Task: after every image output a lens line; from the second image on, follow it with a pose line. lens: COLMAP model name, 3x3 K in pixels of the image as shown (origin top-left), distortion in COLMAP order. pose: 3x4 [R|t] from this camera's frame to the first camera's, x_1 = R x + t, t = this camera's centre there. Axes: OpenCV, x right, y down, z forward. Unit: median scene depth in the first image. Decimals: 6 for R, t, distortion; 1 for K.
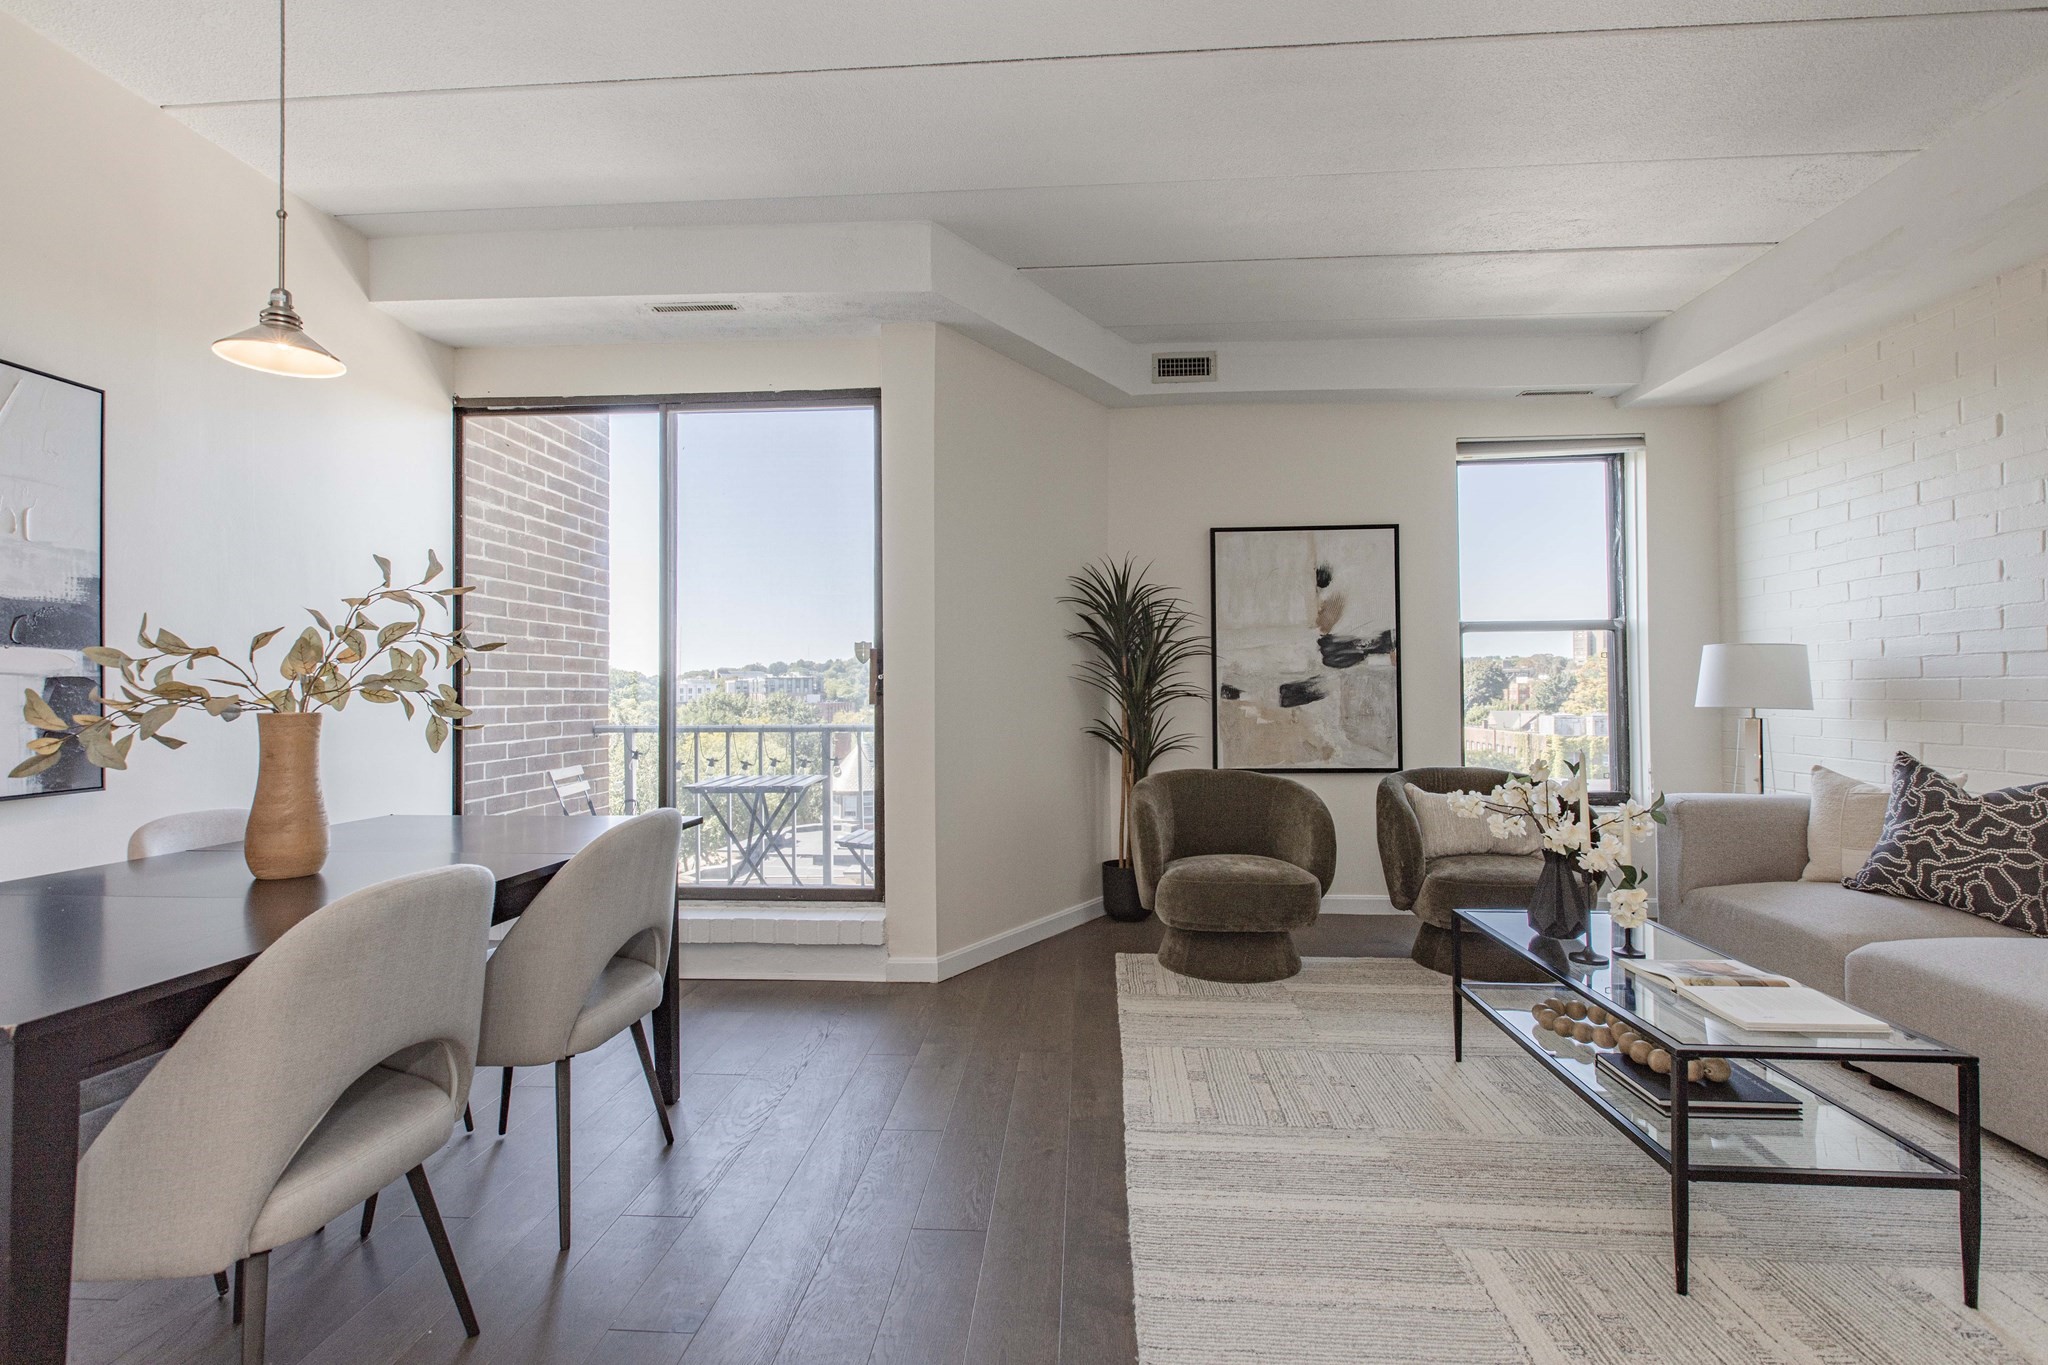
lens RADIAL K [[936.7, 0, 1032.9], [0, 936.7, 685.7], [0, 0, 1]] dist [-0.002370, 0.000507]
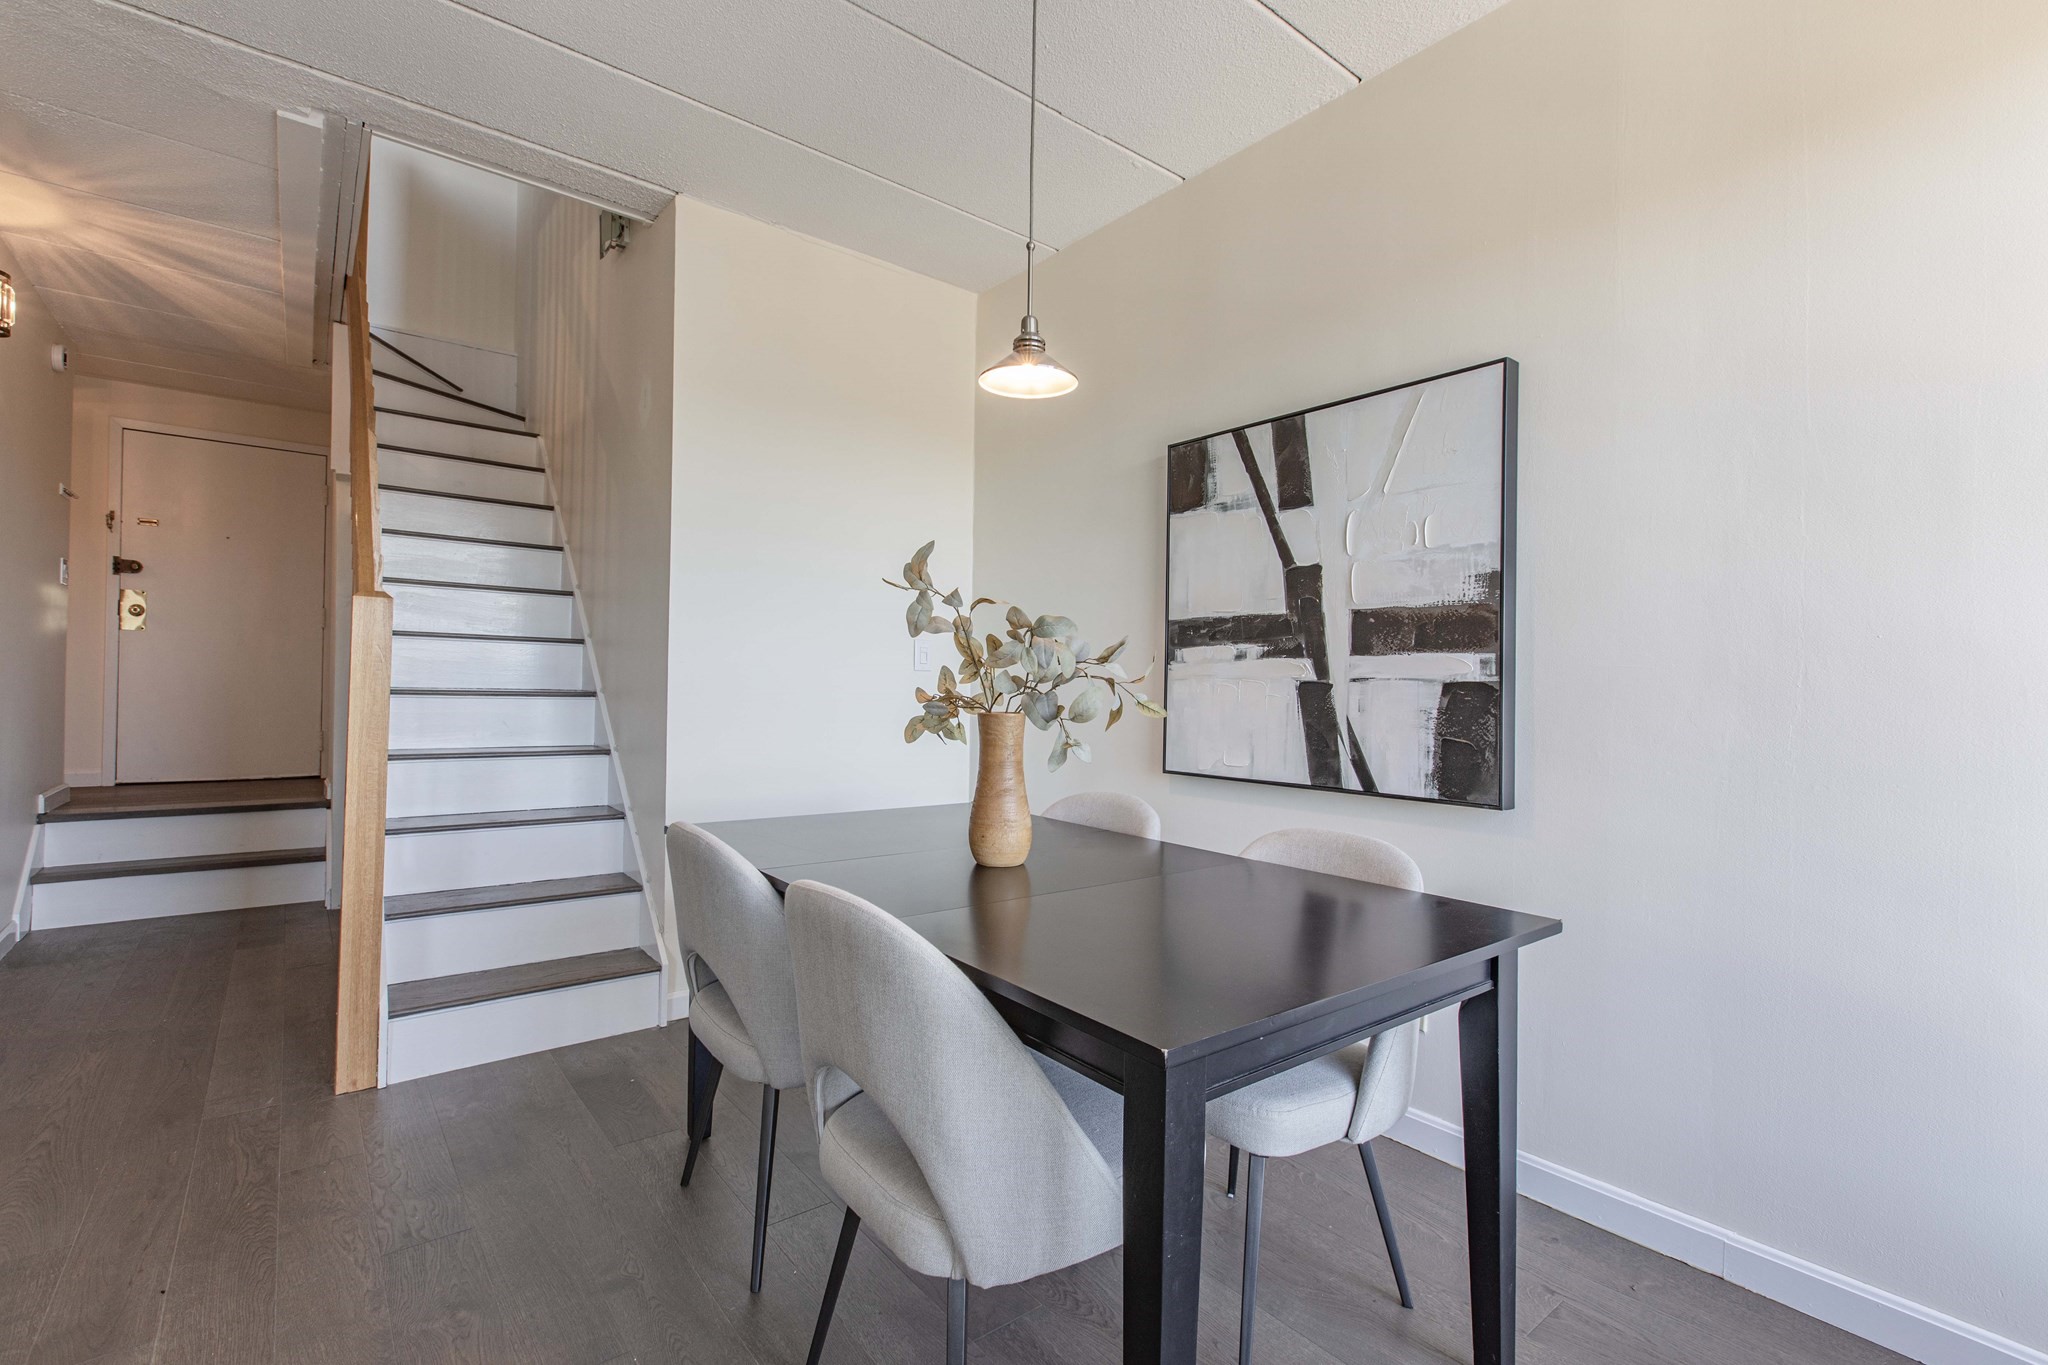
lens RADIAL K [[936.7, 0, 1036.6], [0, 936.7, 678.3], [0, 0, 1]] dist [-0.002370, 0.000507]
pose [[-0.743139, -0.013834, -0.668994, -0.037300], [-0.009637, 0.999904, -0.009971, 0.000525], [0.669068, -0.000963, -0.743201, 0.724848]]
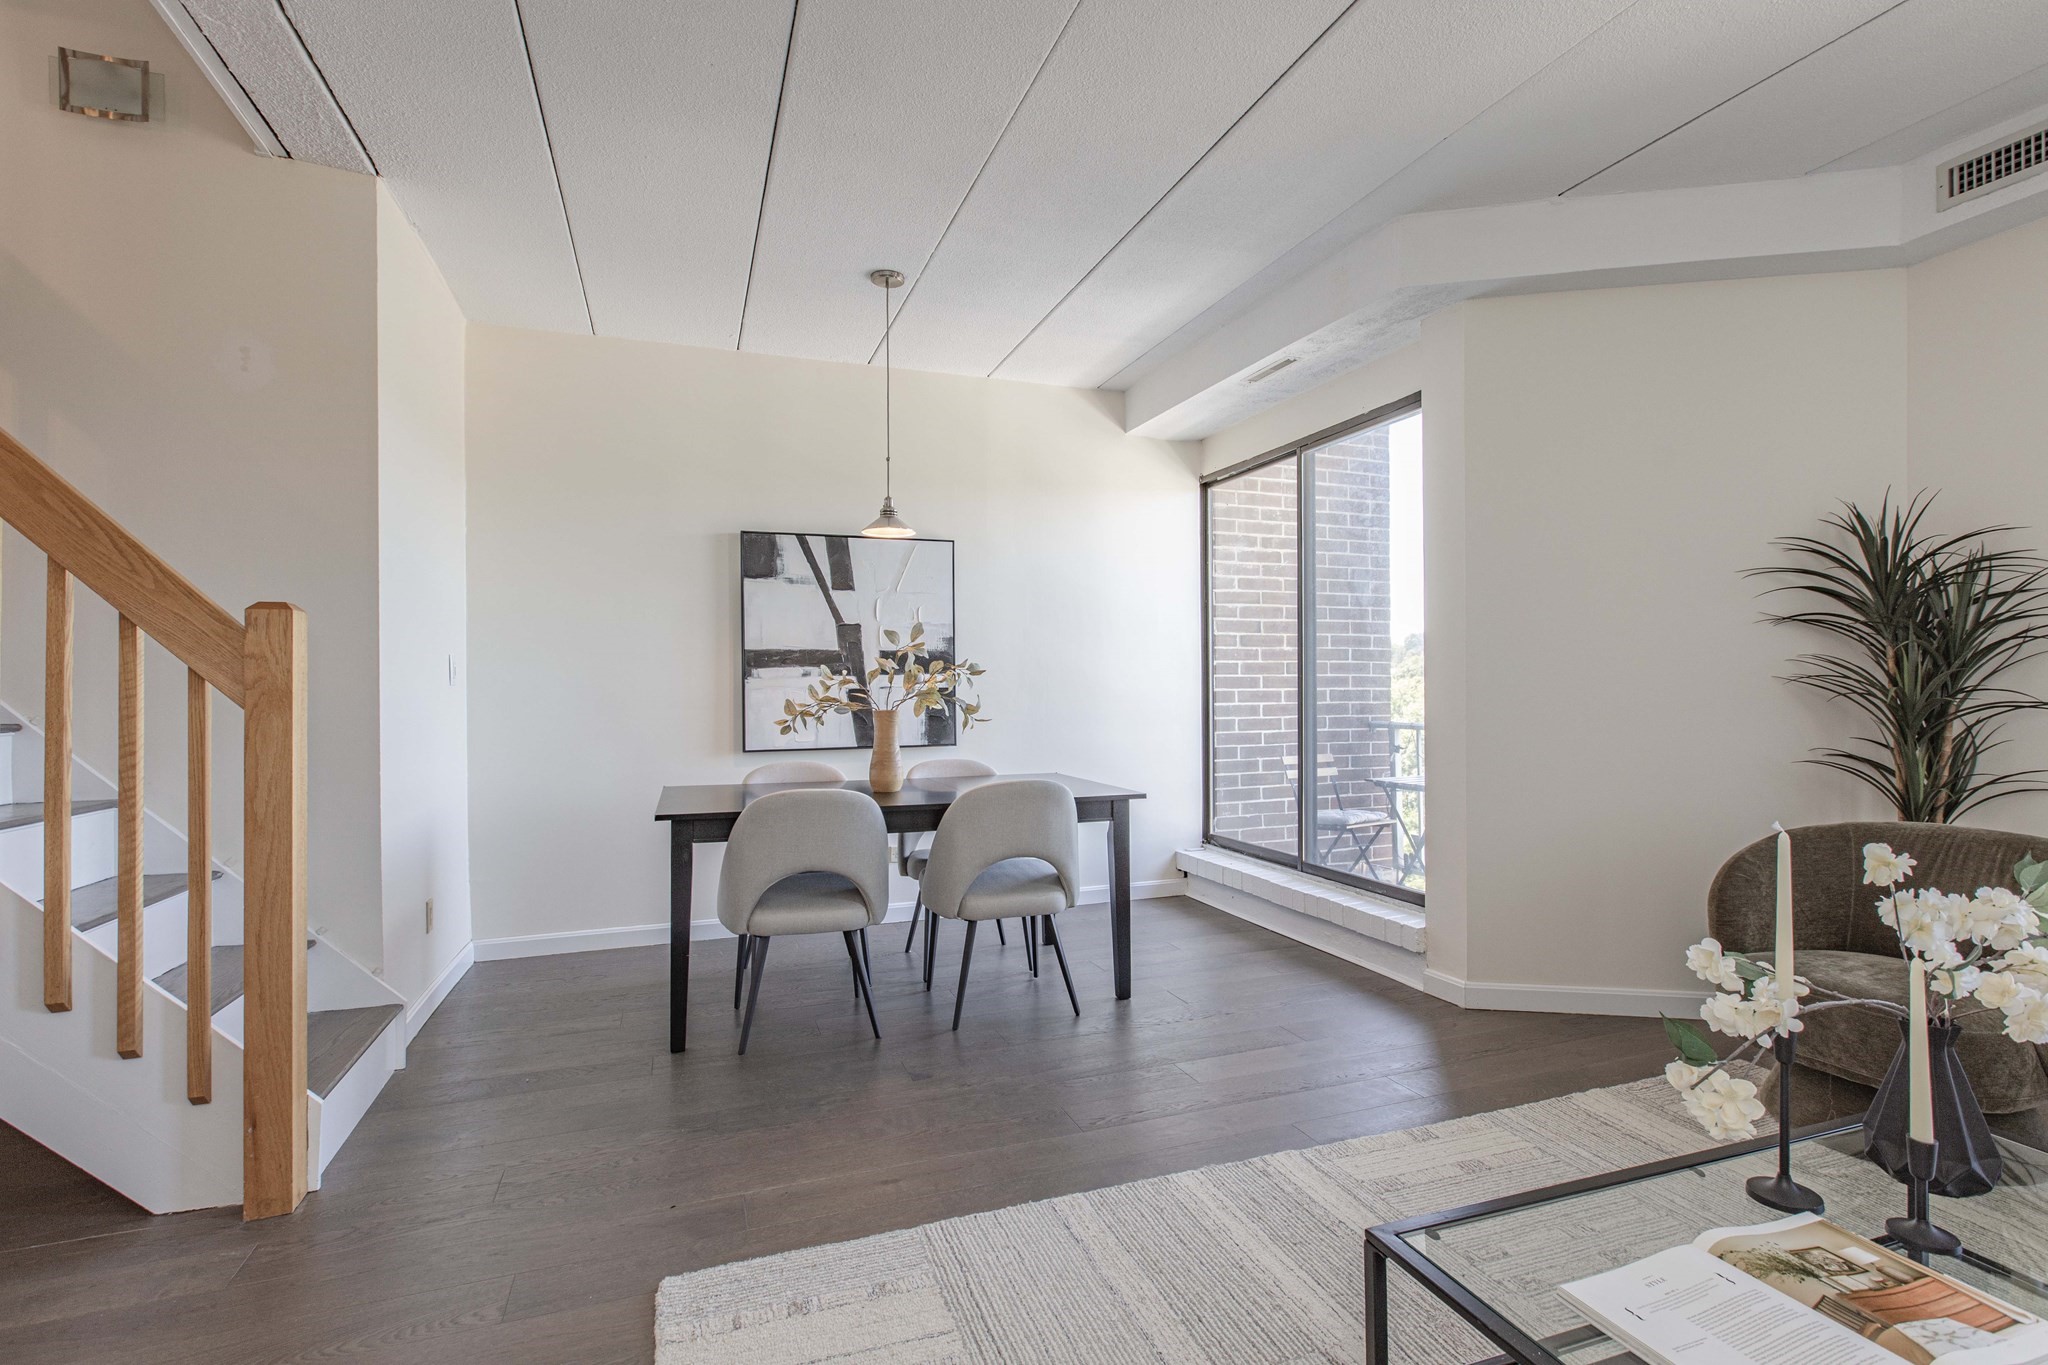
lens RADIAL K [[936.7, 0, 1027.9], [0, 936.7, 683.0], [0, 0, 1]] dist [-0.002370, 0.000507]
pose [[0.402234, -0.000515, -0.915537, 0.462375], [0.009318, 0.999950, 0.003531, -0.012558], [0.915489, -0.009951, 0.402219, 0.184720]]
